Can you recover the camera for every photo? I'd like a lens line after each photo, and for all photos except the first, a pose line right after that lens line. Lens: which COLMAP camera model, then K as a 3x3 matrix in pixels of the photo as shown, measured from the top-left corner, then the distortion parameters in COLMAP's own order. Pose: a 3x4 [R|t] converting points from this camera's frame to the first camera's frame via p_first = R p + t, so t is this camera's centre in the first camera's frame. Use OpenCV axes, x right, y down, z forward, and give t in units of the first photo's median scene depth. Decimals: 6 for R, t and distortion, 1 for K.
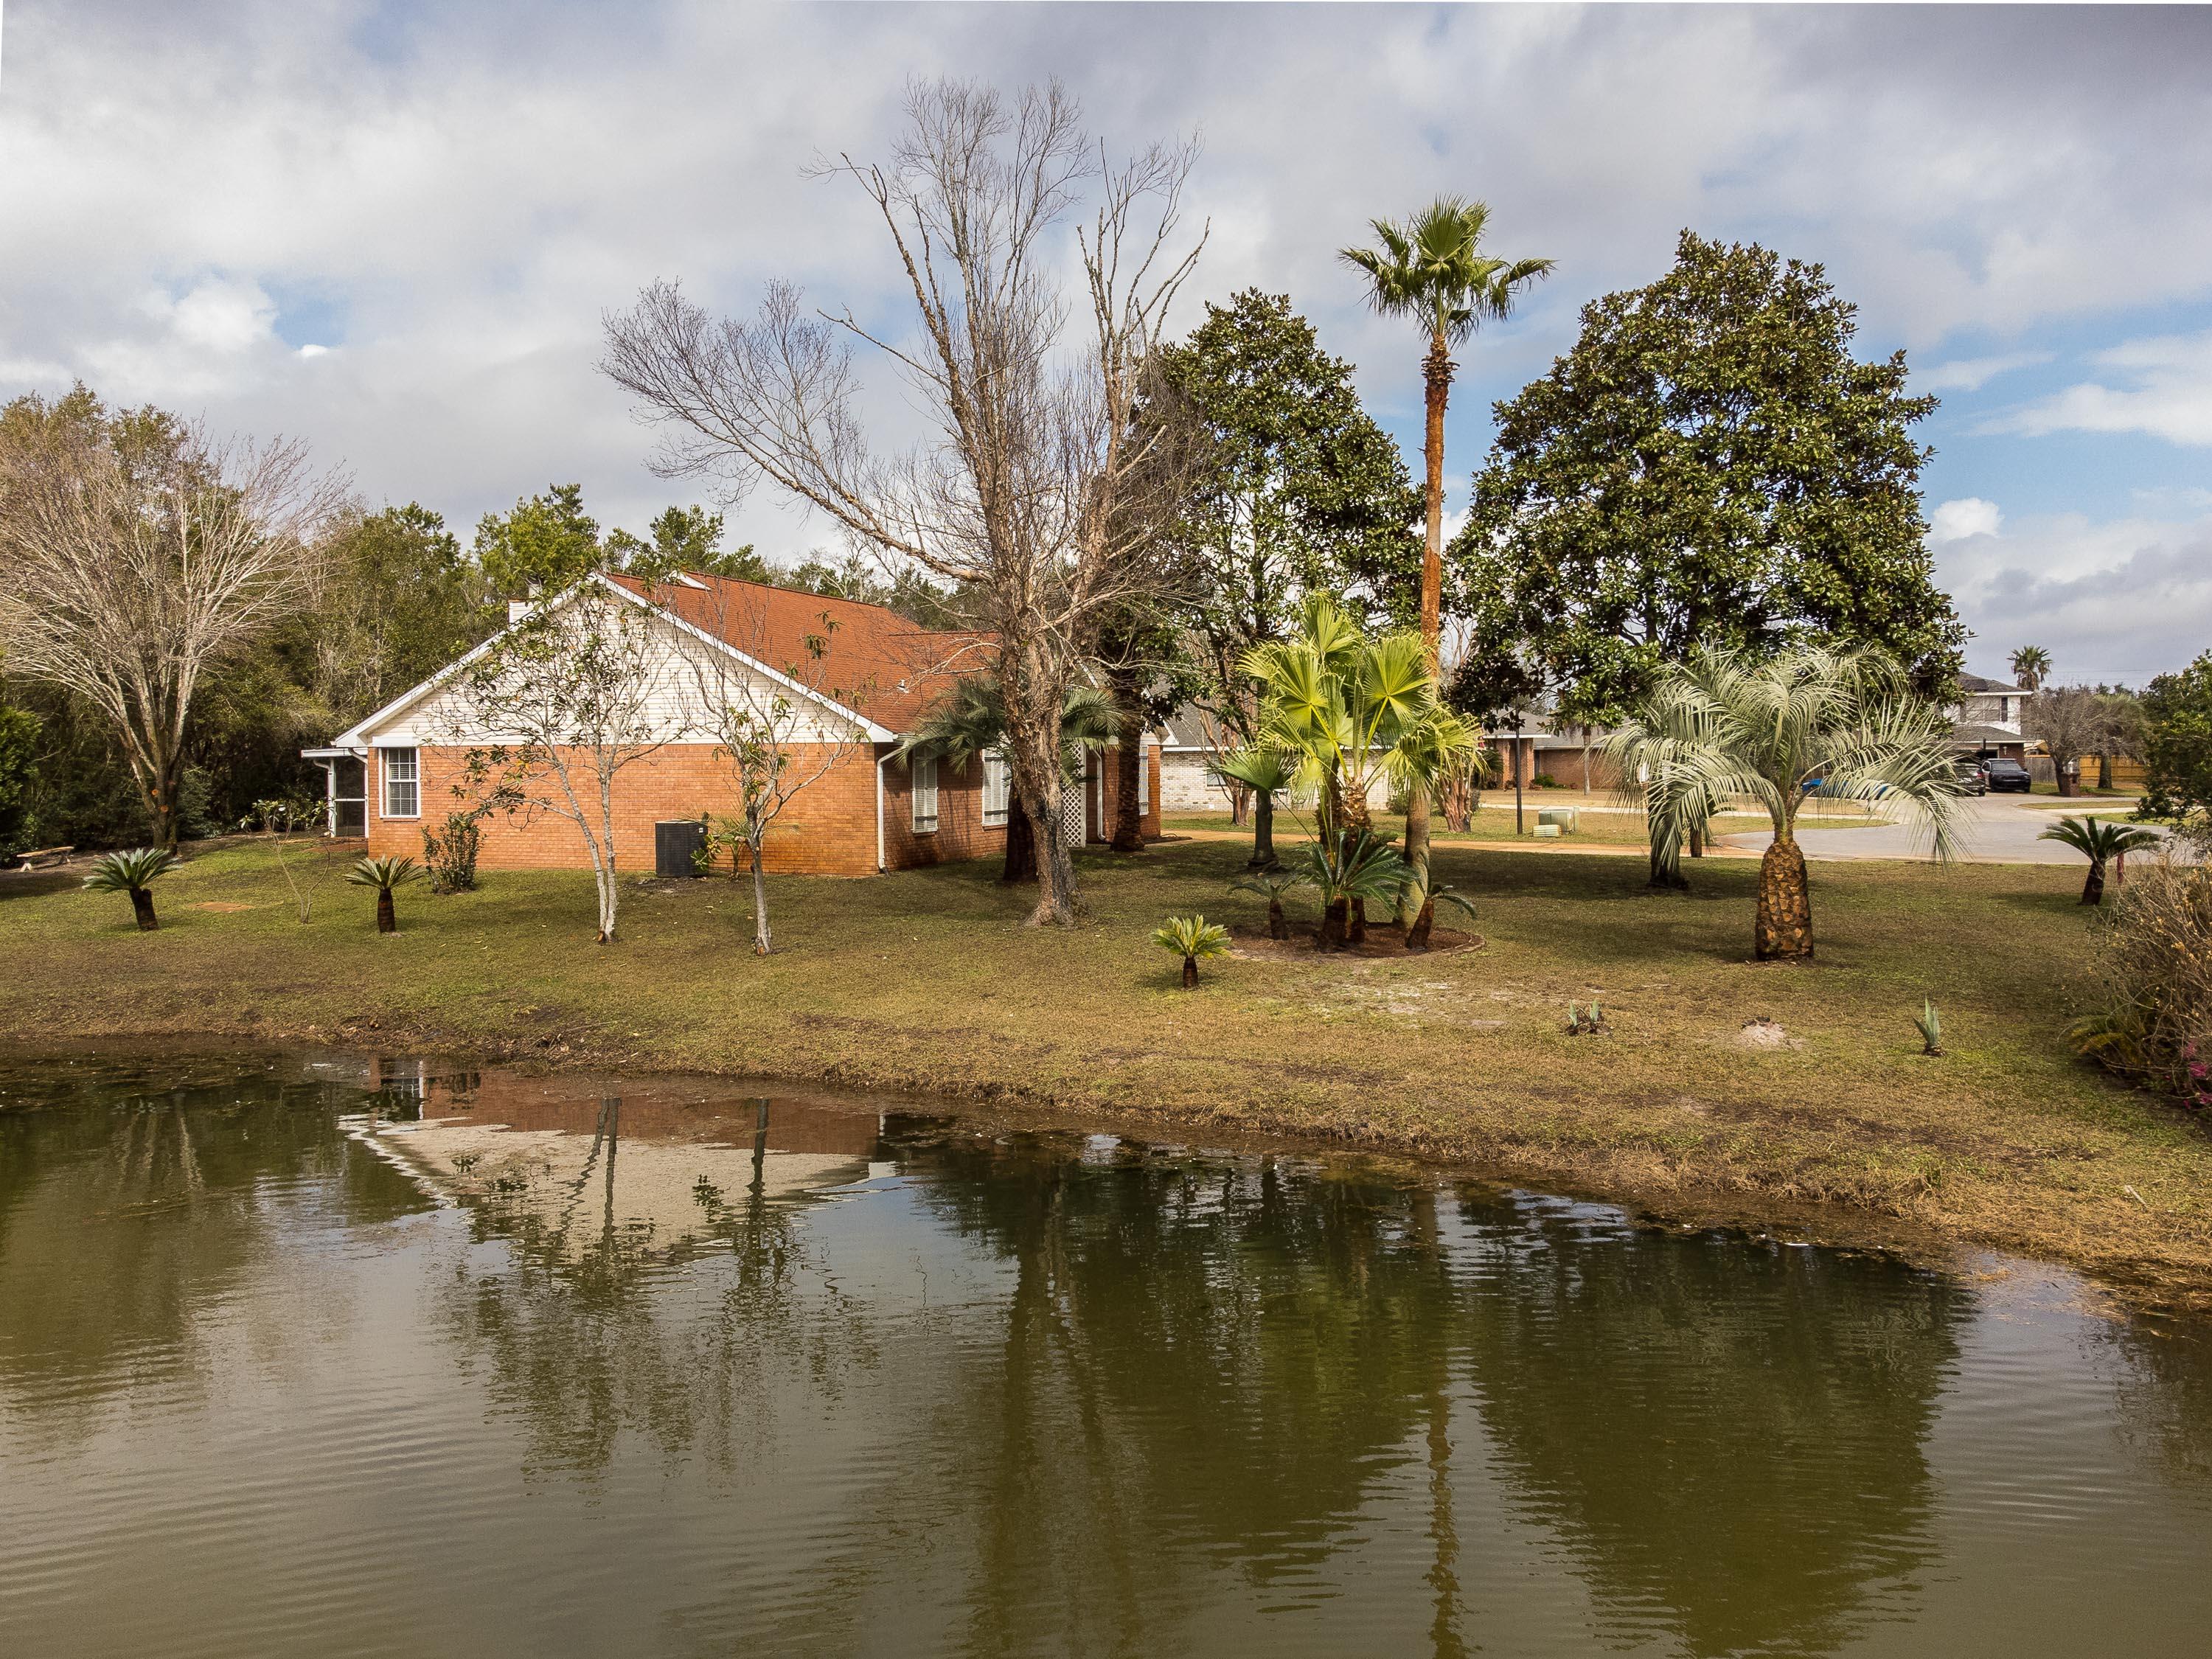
lens RADIAL K [[1515.5, 0, 1106.0], [0, 1515.5, 829.5], [0, 0, 1]] dist [0.071357, -0.001866]
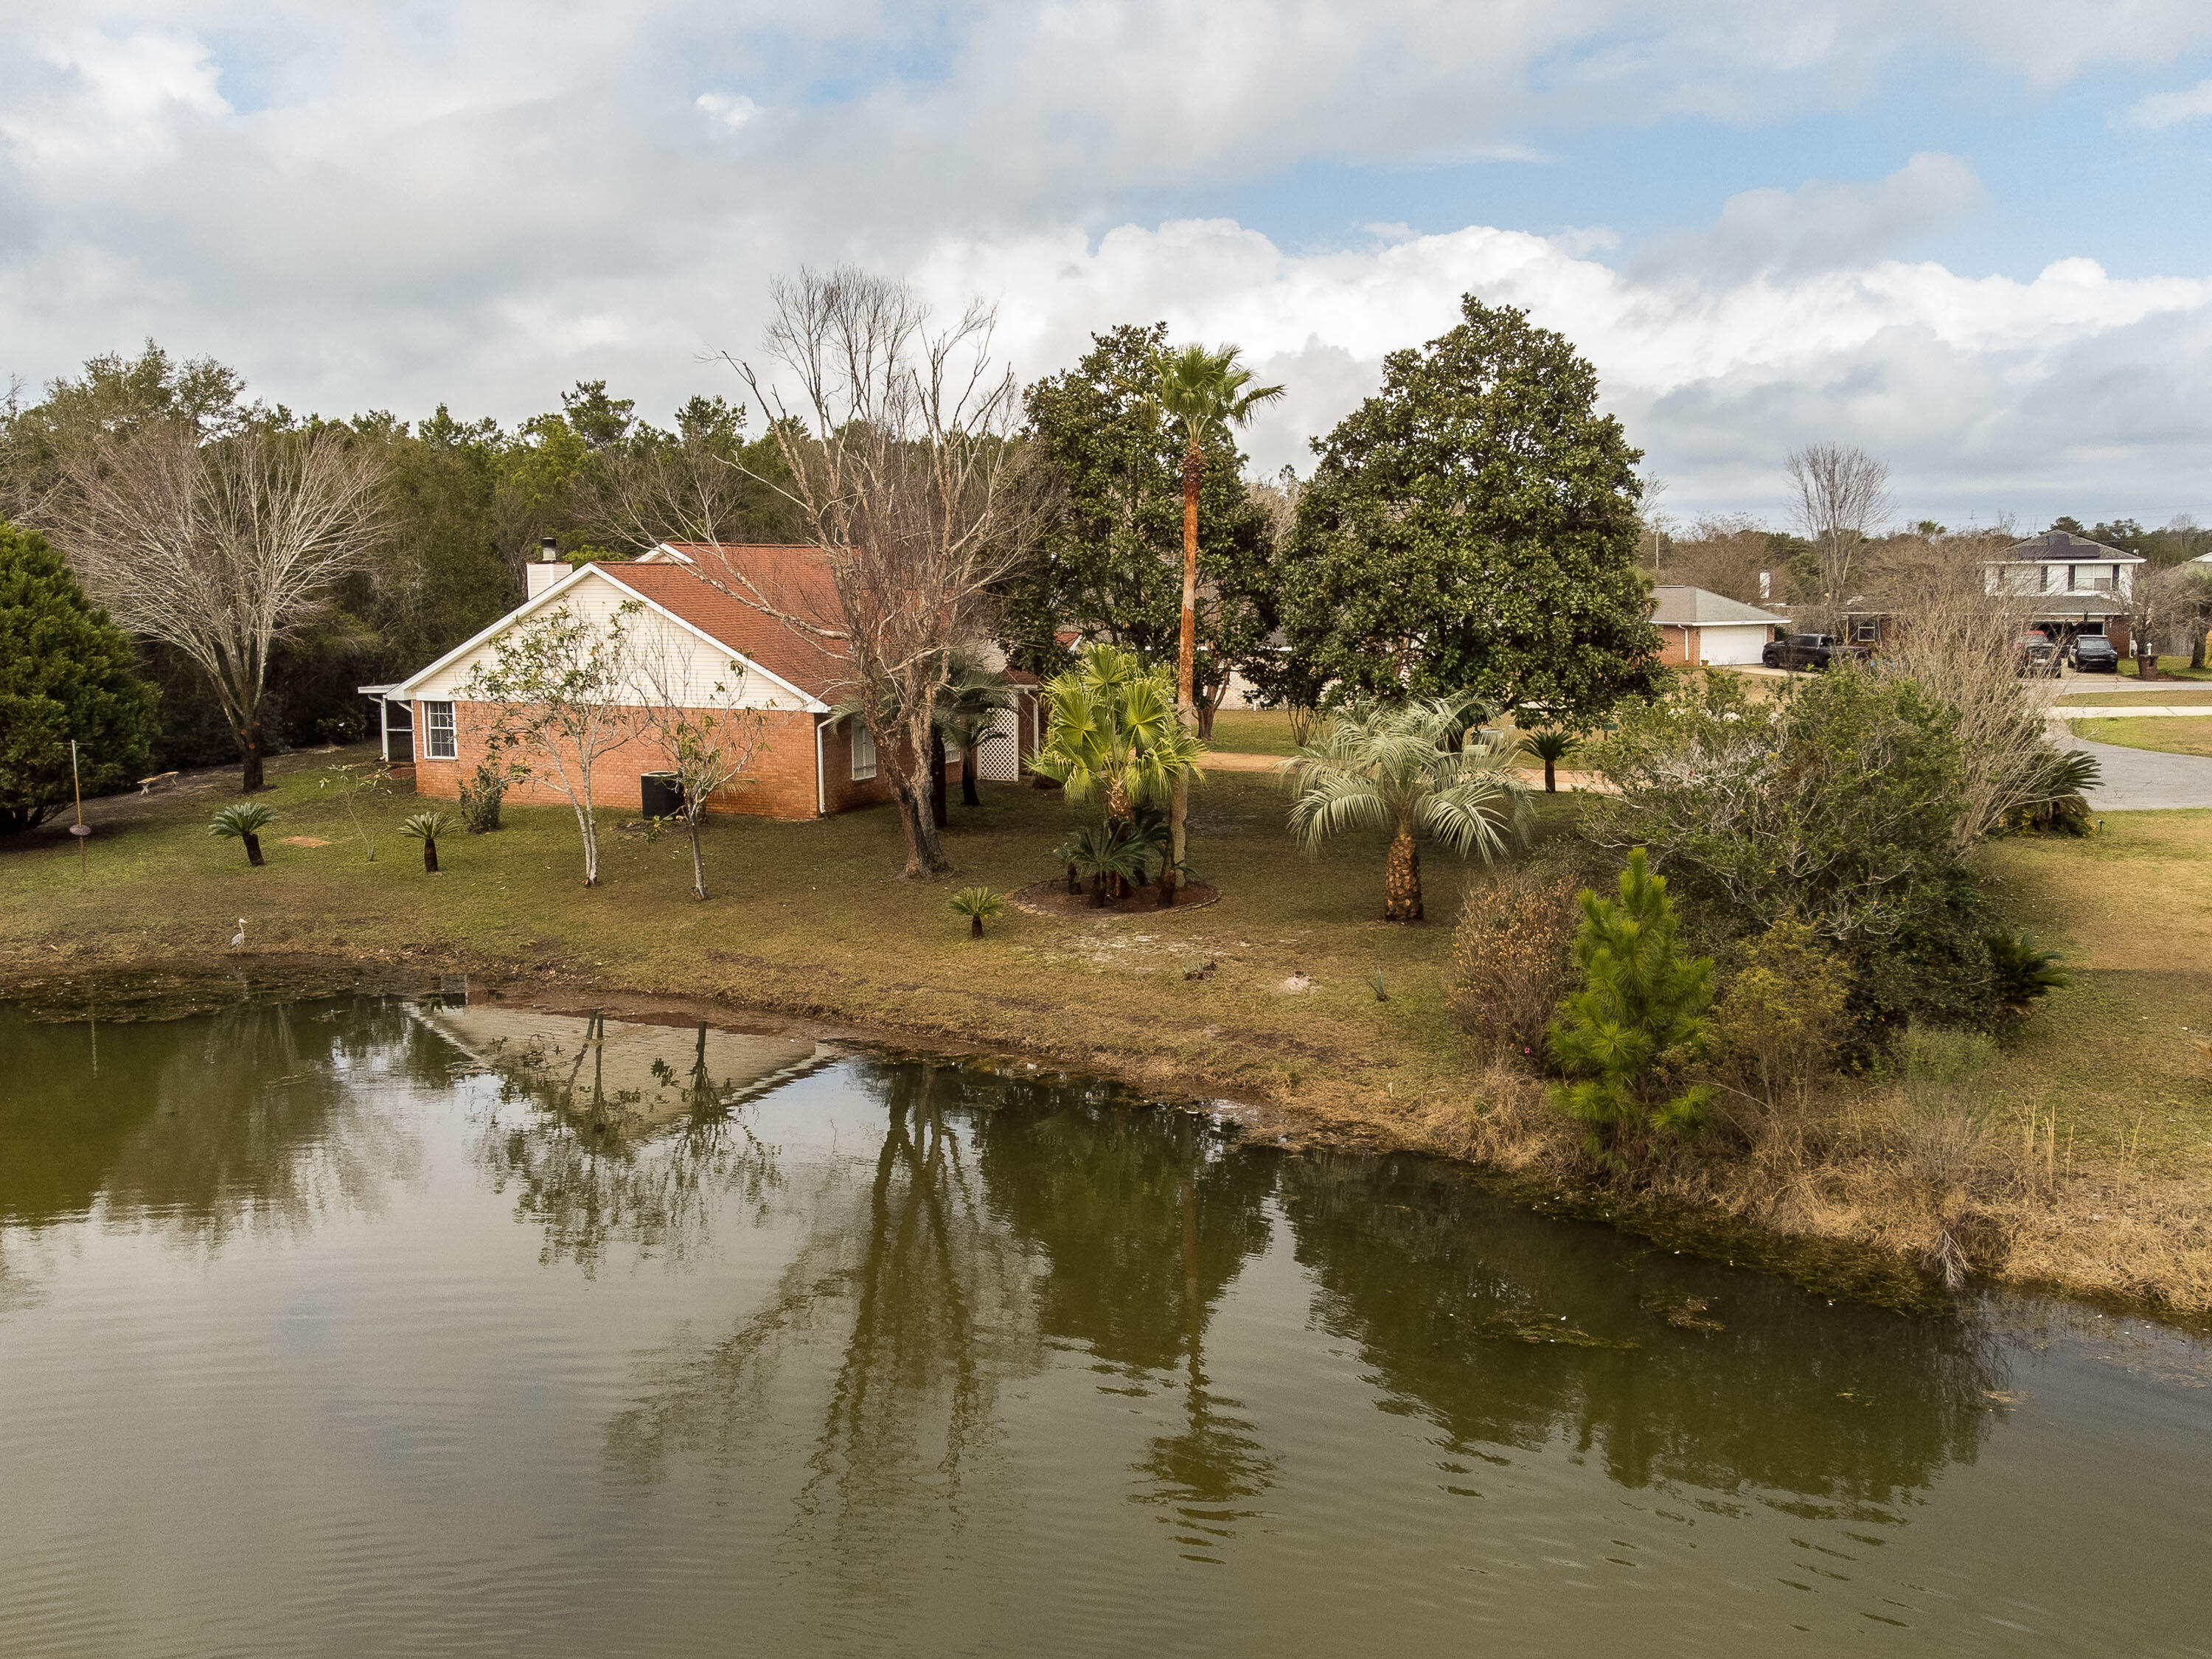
lens RADIAL K [[1690.4, 0, 1106.0], [0, 1690.4, 829.5], [0, 0, 1]] dist [0.186964, -0.170320]
pose [[0.997453, 0.010506, -0.070553, 0.187100], [-0.003557, 0.995189, 0.097911, -0.100528], [0.071242, -0.097410, 0.992691, -0.376367]]
